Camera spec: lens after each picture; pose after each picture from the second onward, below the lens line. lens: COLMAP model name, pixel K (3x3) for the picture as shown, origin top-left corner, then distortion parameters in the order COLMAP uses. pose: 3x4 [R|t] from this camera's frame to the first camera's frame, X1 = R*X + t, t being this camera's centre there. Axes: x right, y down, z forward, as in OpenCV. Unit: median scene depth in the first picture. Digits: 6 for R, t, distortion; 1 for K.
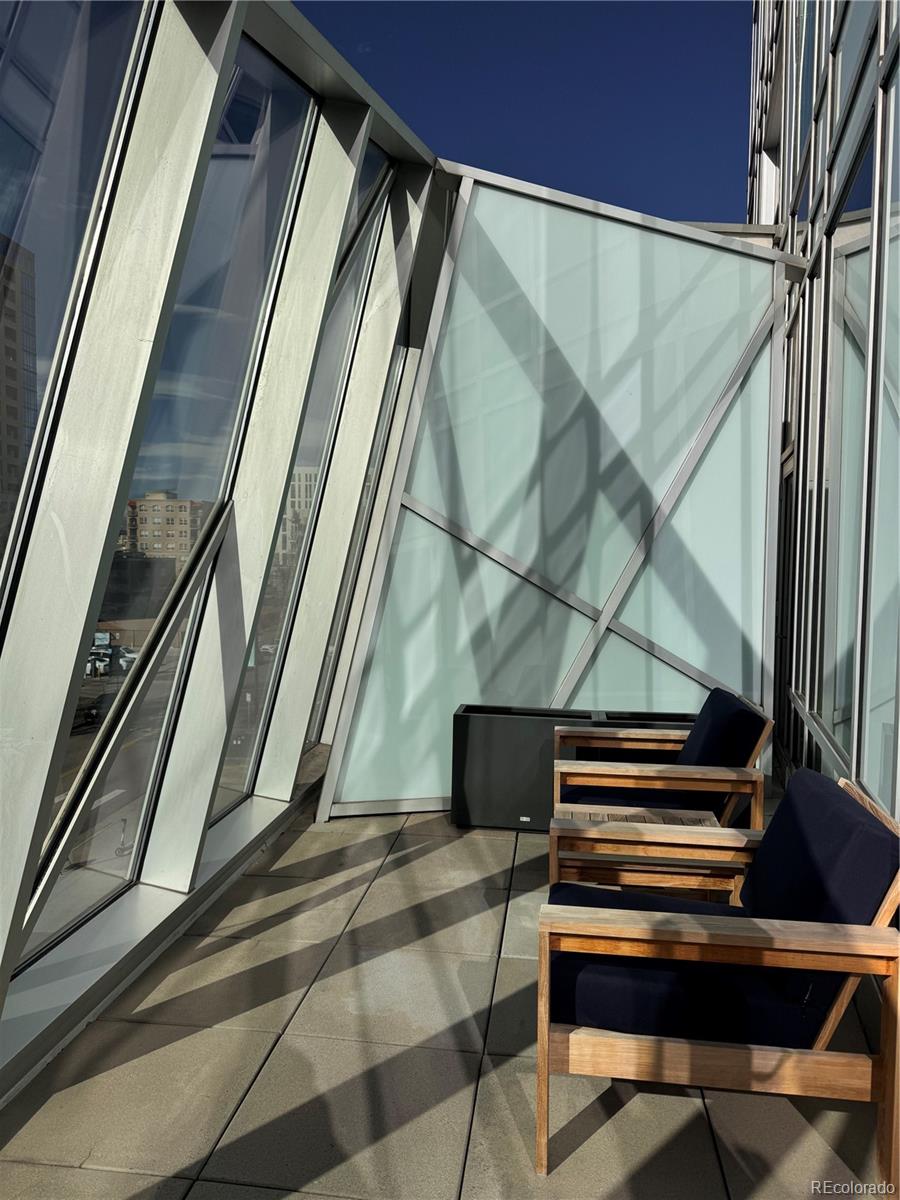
lens RADIAL K [[837.9, 0, 450.0], [0, 837.9, 600.0], [0, 0, 1]] dist [0.043637, -0.002082]
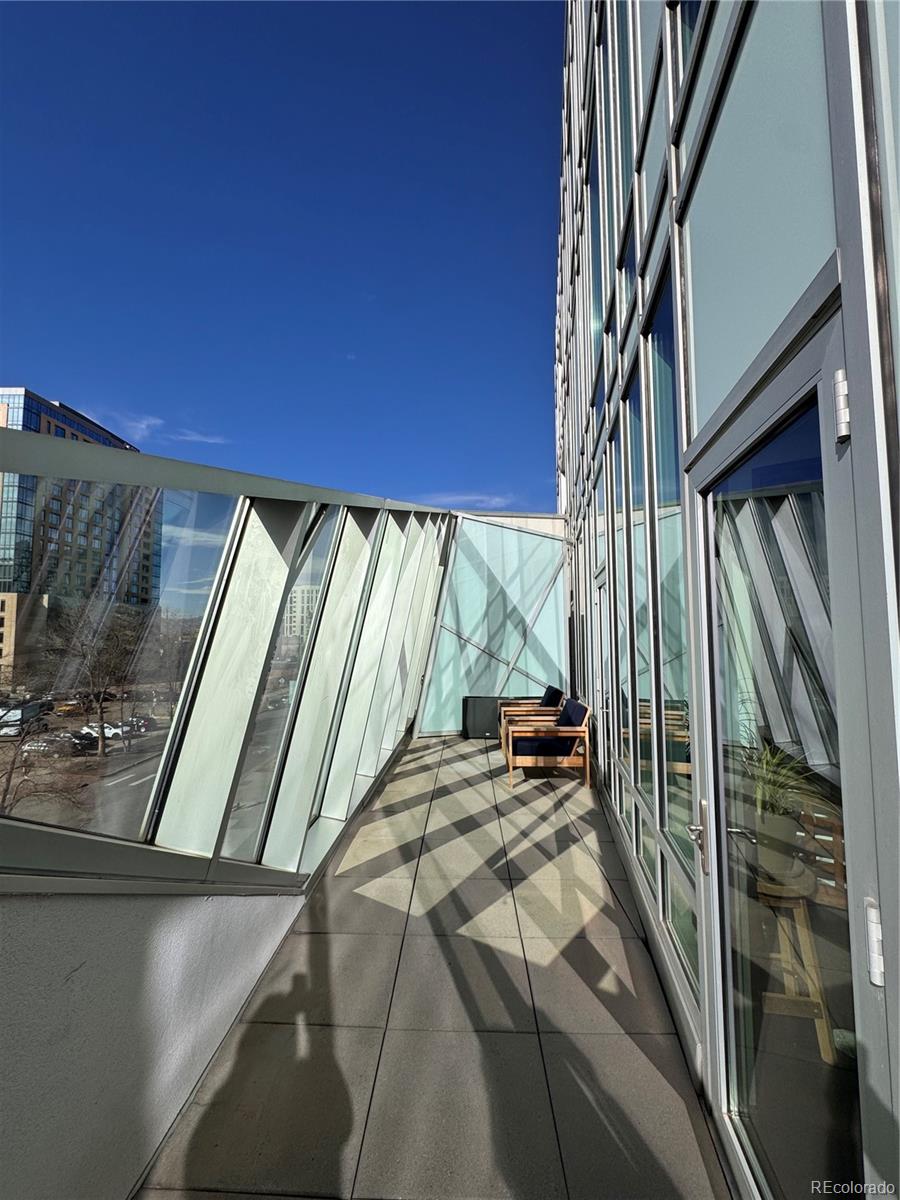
lens RADIAL K [[452.5, 0, 450.0], [0, 452.5, 600.0], [0, 0, 1]] dist [0.000040, 0.000002]
pose [[0.996560, -0.007514, 0.082529, -0.149350], [0.018743, 0.990511, -0.136151, 0.010731], [-0.080723, 0.137229, 0.987245, -0.534203]]
